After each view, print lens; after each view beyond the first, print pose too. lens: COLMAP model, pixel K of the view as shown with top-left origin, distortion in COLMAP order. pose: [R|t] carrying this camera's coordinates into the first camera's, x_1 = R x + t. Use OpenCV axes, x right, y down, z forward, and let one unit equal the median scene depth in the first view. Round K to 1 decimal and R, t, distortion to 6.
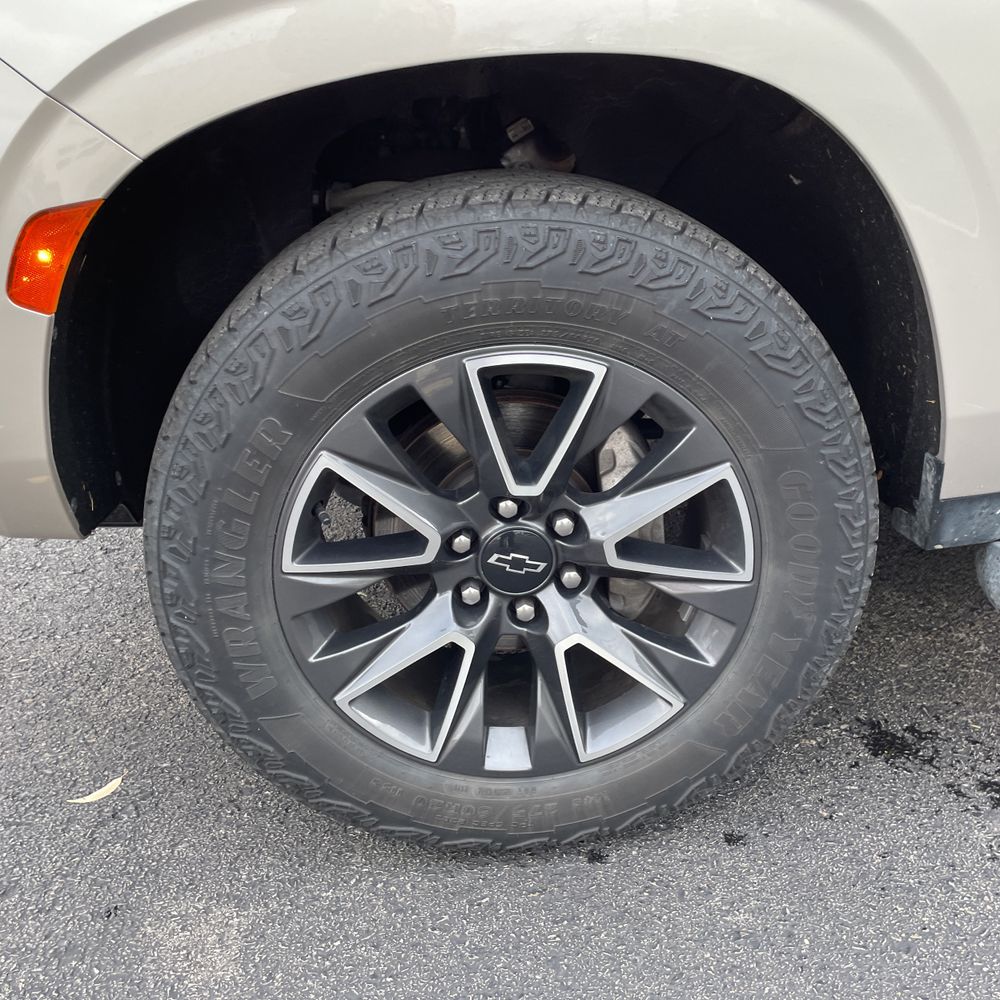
lens RADIAL K [[1047.5, 0, 479.0], [0, 1047.5, 523.2], [0, 0, 1]] dist [0.110434, -0.160316]
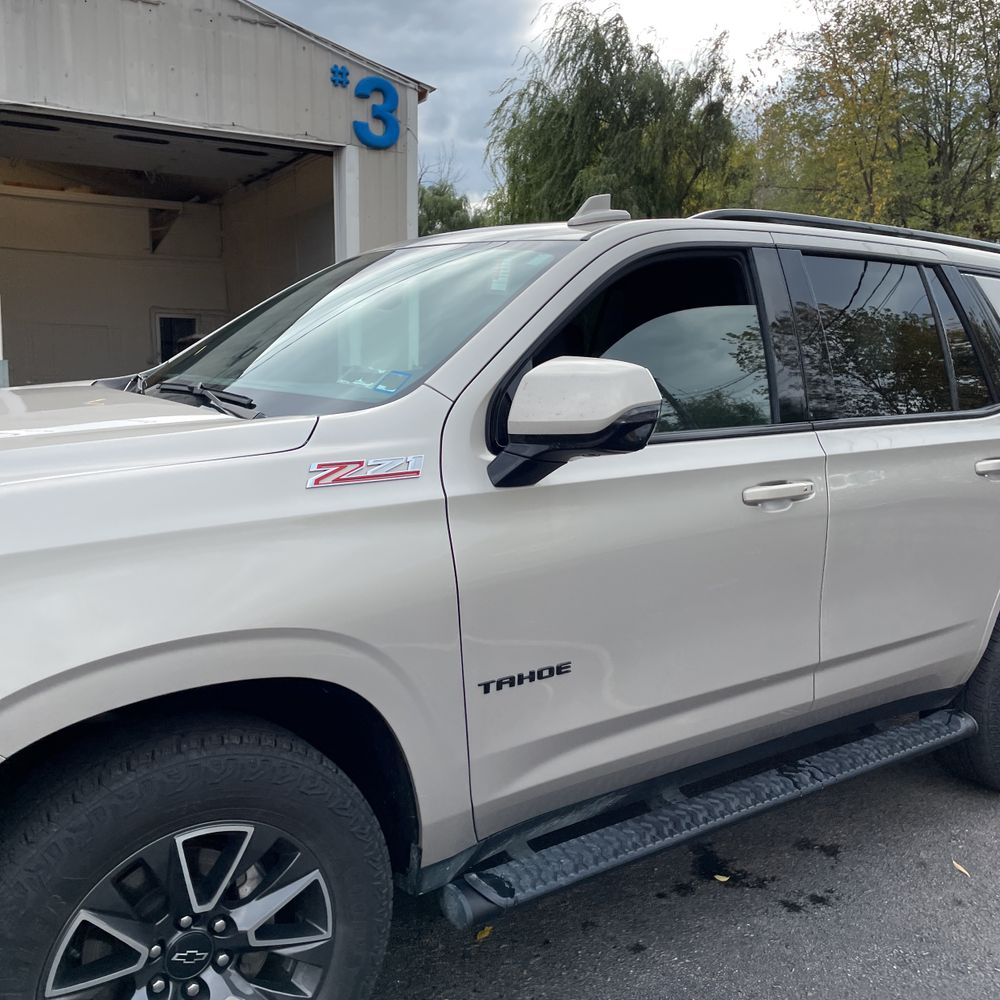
lens RADIAL K [[1047.5, 0, 479.0], [0, 1047.5, 523.2], [0, 0, 1]] dist [0.110434, -0.160316]
pose [[0.849069, 0.005551, 0.528253, -0.470368], [0.139771, 0.961951, -0.234765, -0.160162], [-0.509457, 0.273166, 0.815987, -0.734094]]
